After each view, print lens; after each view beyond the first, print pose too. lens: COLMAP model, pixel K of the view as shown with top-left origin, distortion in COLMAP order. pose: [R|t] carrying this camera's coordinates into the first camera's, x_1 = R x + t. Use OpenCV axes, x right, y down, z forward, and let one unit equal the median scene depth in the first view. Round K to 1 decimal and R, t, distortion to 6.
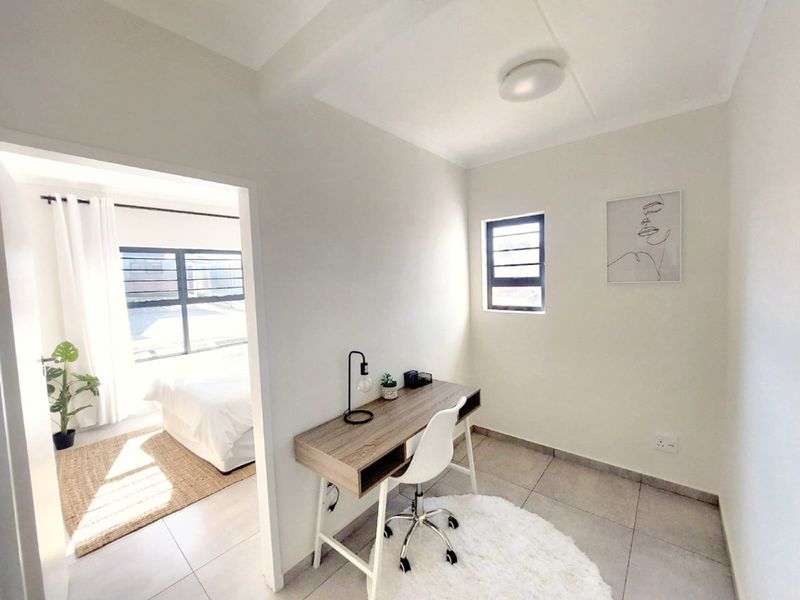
lens RADIAL K [[321.5, 0, 392.3], [0, 321.5, 295.0], [0, 0, 1]] dist [-0.018255, 0.001134]
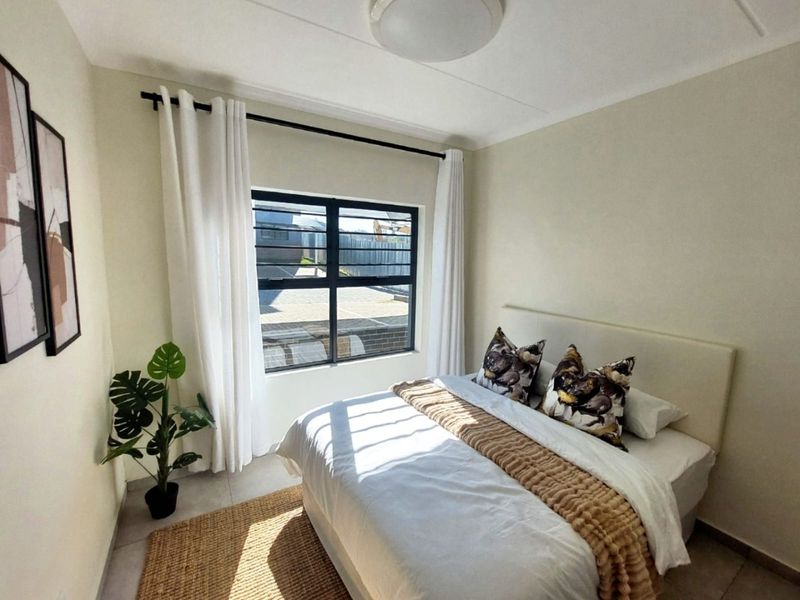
lens RADIAL K [[352.1, 0, 408.2], [0, 352.1, 297.0], [0, 0, 1]] dist [-0.010436, -0.000590]
pose [[0.957431, 0.098210, -0.271443, -0.400321], [-0.077790, 0.993338, 0.085015, -0.028521], [0.277984, -0.060281, 0.958693, 0.461457]]
